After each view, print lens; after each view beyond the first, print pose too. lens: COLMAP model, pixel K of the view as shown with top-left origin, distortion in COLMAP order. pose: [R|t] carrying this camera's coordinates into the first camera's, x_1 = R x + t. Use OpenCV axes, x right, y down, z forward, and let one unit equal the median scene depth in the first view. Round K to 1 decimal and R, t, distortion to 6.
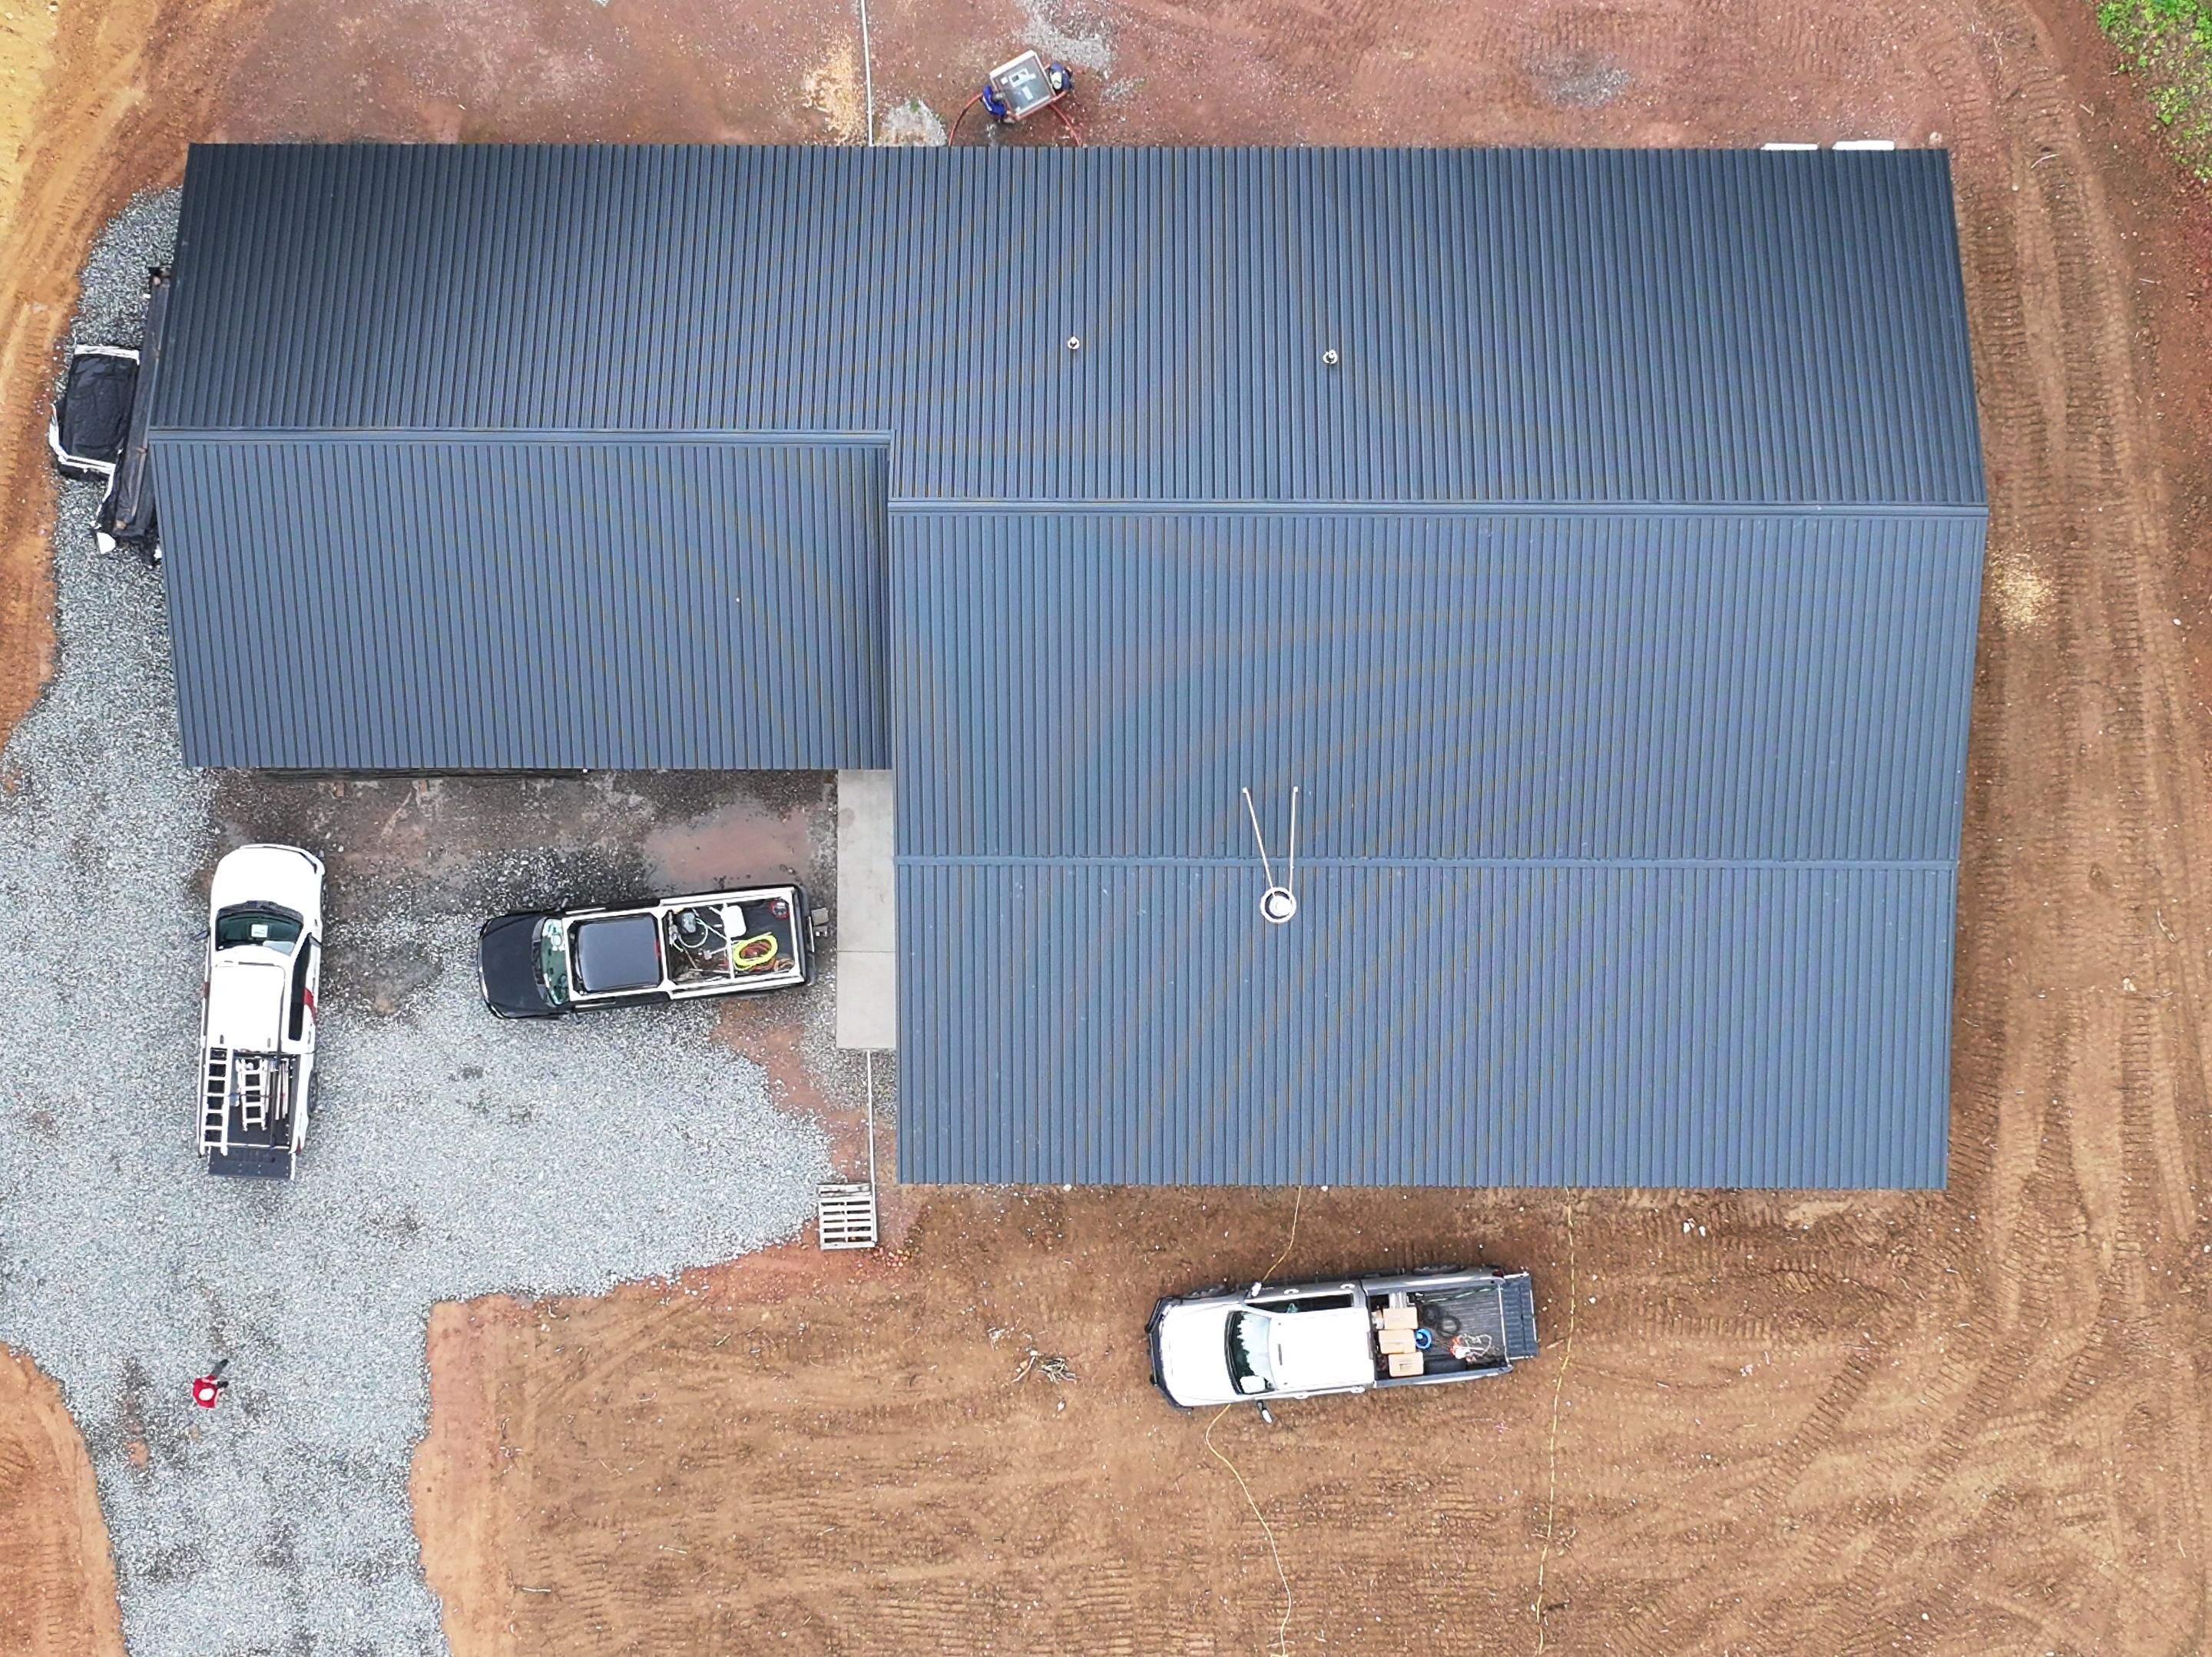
lens RADIAL K [[3989.2, 0, 1106.0], [0, 3989.2, 828.5], [0, 0, 1]] dist [0.000106, 0.102596]
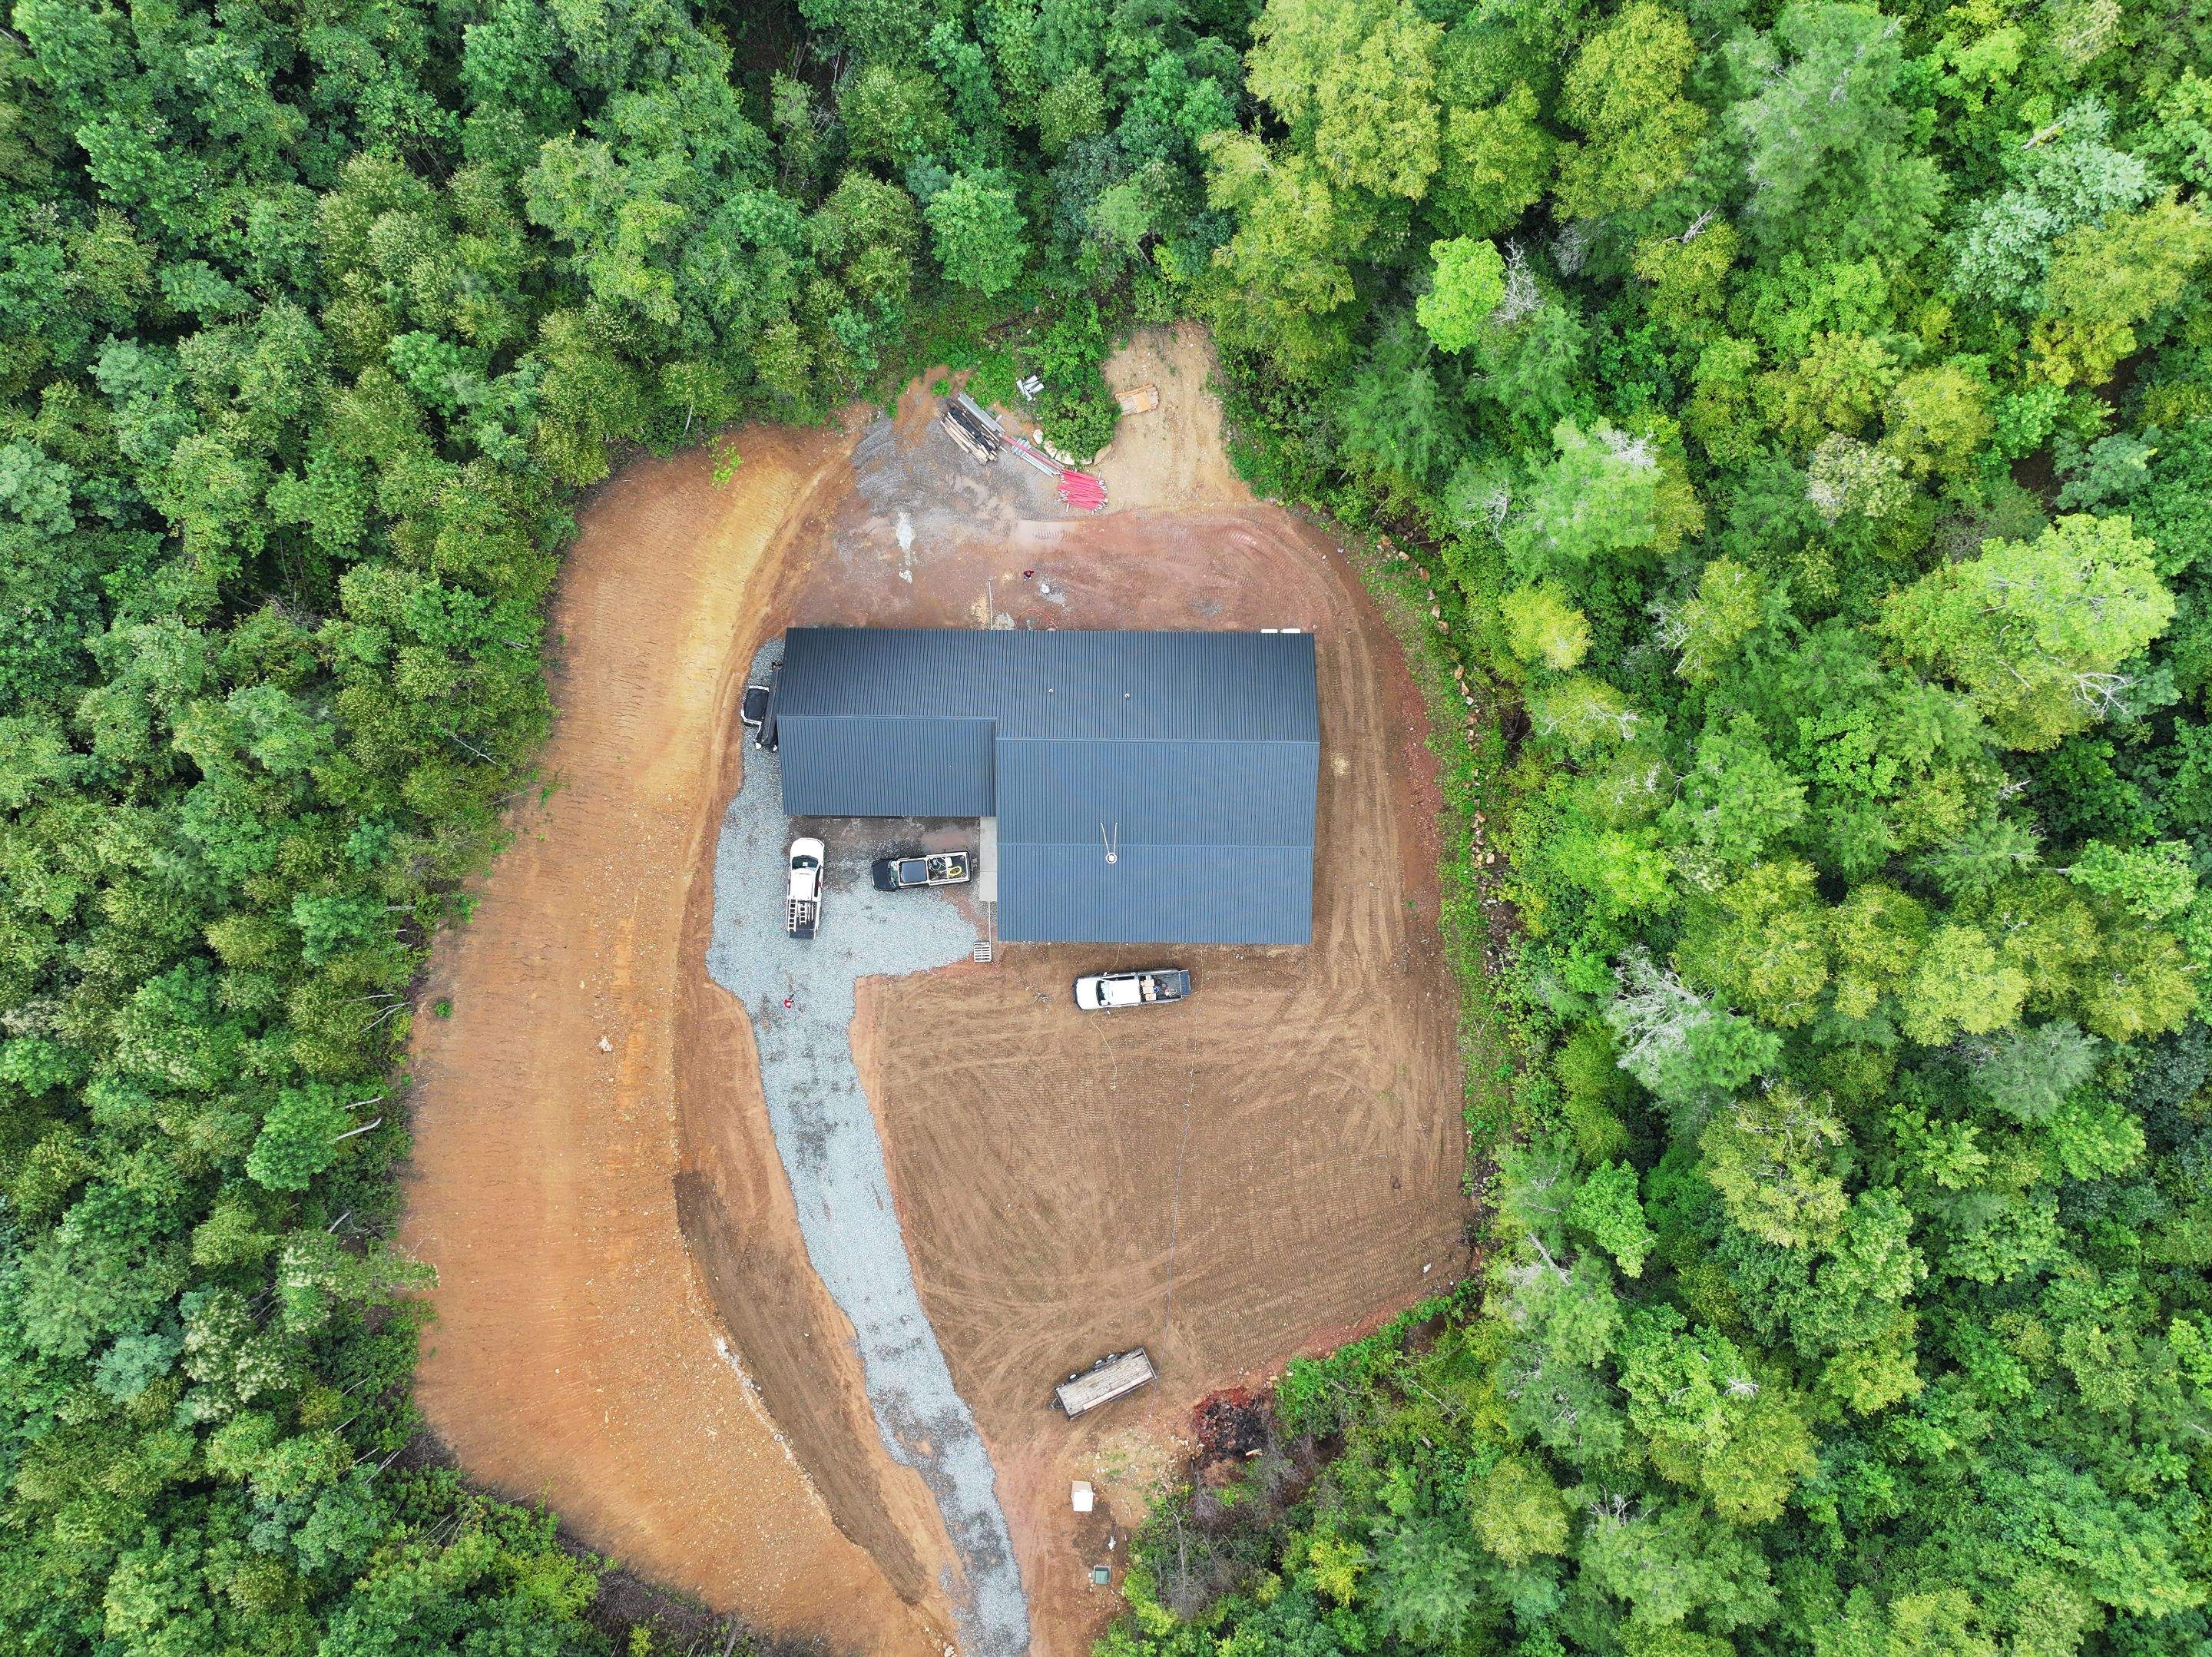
lens RADIAL K [[1752.6, 0, 1106.0], [0, 1752.6, 828.5], [0, 0, 1]] dist [-0.010483, 0.028007]
pose [[0.999972, 0.006427, 0.003918, 0.030974], [-0.006431, 0.999979, 0.001011, -0.006844], [-0.003911, -0.001036, 0.999992, -0.447793]]
